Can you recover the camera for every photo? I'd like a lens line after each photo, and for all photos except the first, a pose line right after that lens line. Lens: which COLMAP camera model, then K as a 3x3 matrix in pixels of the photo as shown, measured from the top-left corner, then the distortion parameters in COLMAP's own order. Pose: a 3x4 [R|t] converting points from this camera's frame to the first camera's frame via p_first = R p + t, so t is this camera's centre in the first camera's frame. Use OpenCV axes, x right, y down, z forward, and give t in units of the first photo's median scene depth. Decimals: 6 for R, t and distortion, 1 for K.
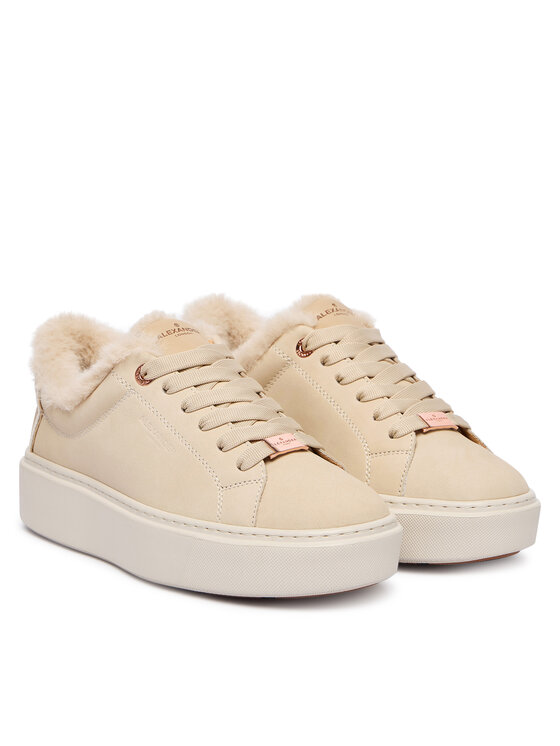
lens RADIAL K [[2184.8, 0, 280.0], [0, 2184.8, 373.2], [0, 0, 1]] dist [1.246240, 0.000000]
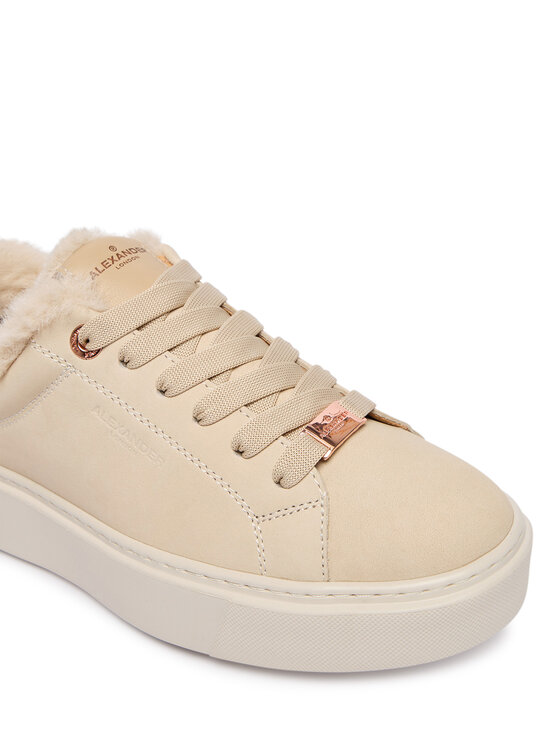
lens RADIAL K [[1042.6, 0, 279.7], [0, 1042.6, 373.4], [0, 0, 1]] dist [-0.005243, 0.000000]
pose [[0.964549, -0.191973, 0.181084, -0.063751], [0.138336, 0.952144, 0.272552, -0.065682], [-0.224741, -0.237840, 0.944947, 0.696262]]
